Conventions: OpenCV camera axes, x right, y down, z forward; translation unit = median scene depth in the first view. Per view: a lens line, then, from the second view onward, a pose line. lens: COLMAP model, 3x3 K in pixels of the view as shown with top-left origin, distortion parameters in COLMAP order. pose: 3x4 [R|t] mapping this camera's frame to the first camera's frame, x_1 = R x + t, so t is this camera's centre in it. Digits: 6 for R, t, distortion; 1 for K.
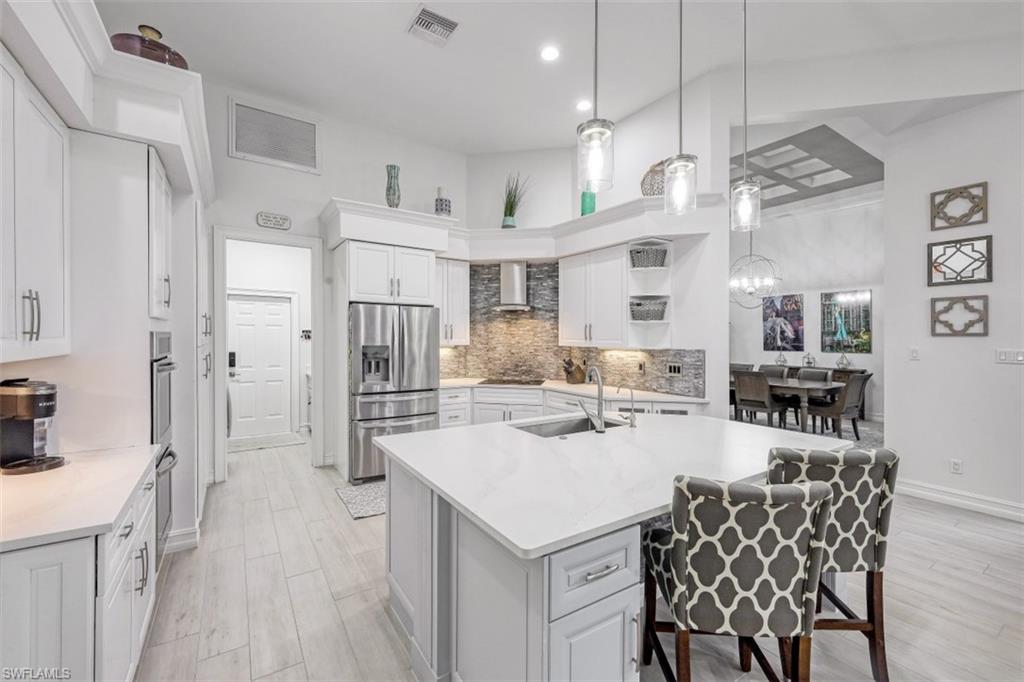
lens RADIAL K [[421.0, 0, 511.5], [0, 421.0, 336.1], [0, 0, 1]] dist [0.000660, -0.000121]
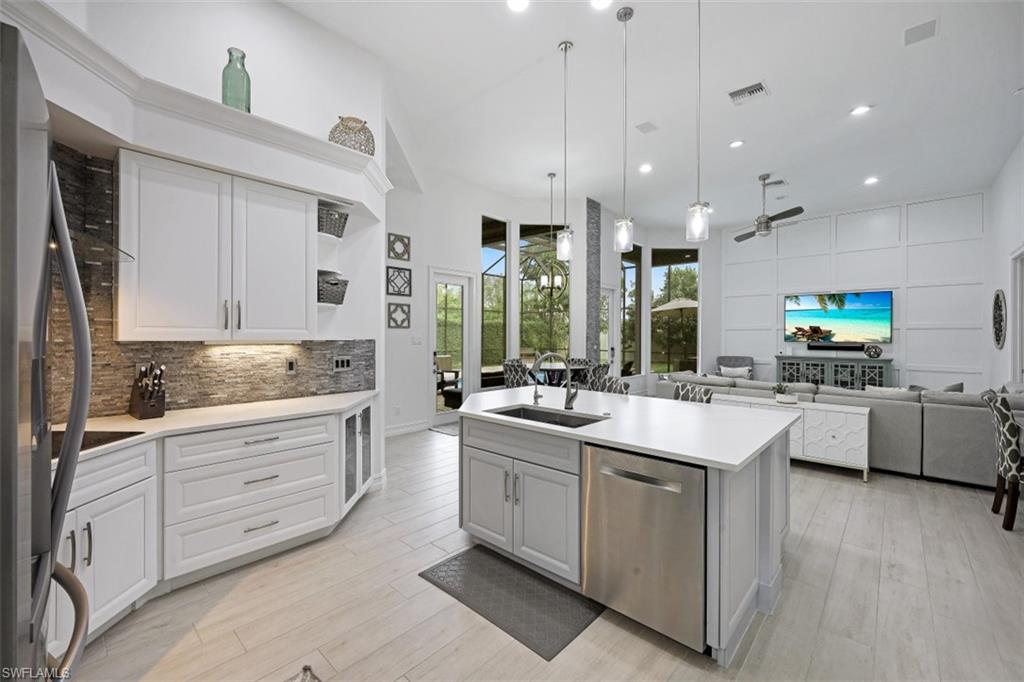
lens RADIAL K [[421.0, 0, 509.2], [0, 421.0, 336.9], [0, 0, 1]] dist [0.000660, -0.000121]
pose [[-0.244530, -0.010317, 0.969587, -0.529680], [-0.006653, 0.999938, 0.008962, 0.014923], [-0.969619, -0.004259, -0.244584, 0.881263]]
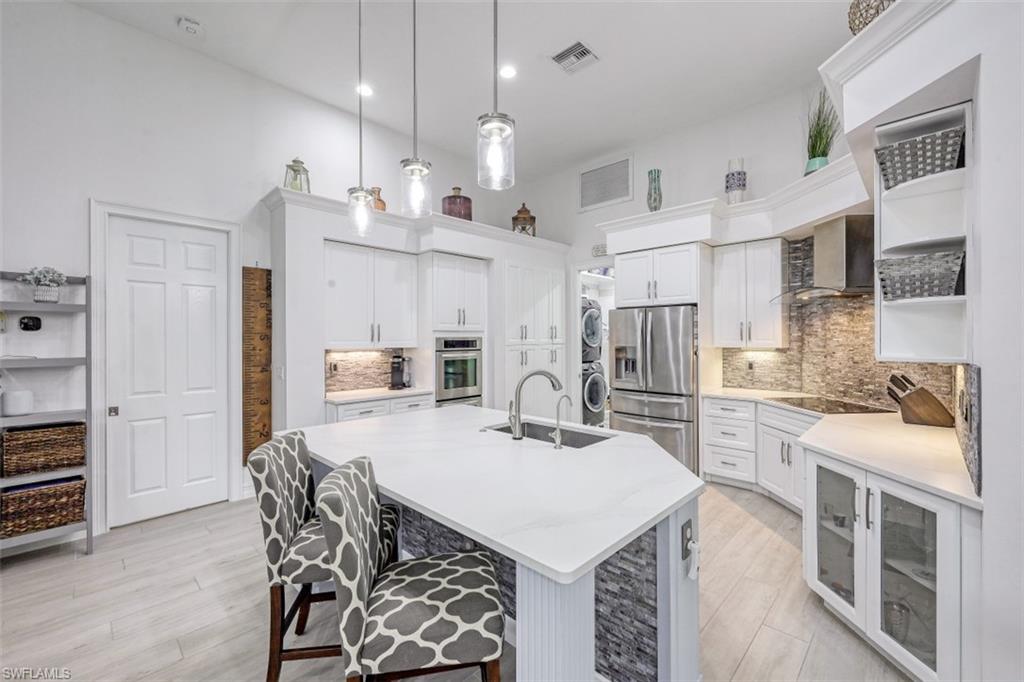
lens RADIAL K [[421.0, 0, 516.5], [0, 421.0, 341.5], [0, 0, 1]] dist [0.000660, -0.000121]
pose [[0.227656, -0.001346, -0.973741, 0.668520], [0.007185, 0.999974, 0.000298, 0.007386], [0.973715, -0.007065, 0.227660, 0.467425]]
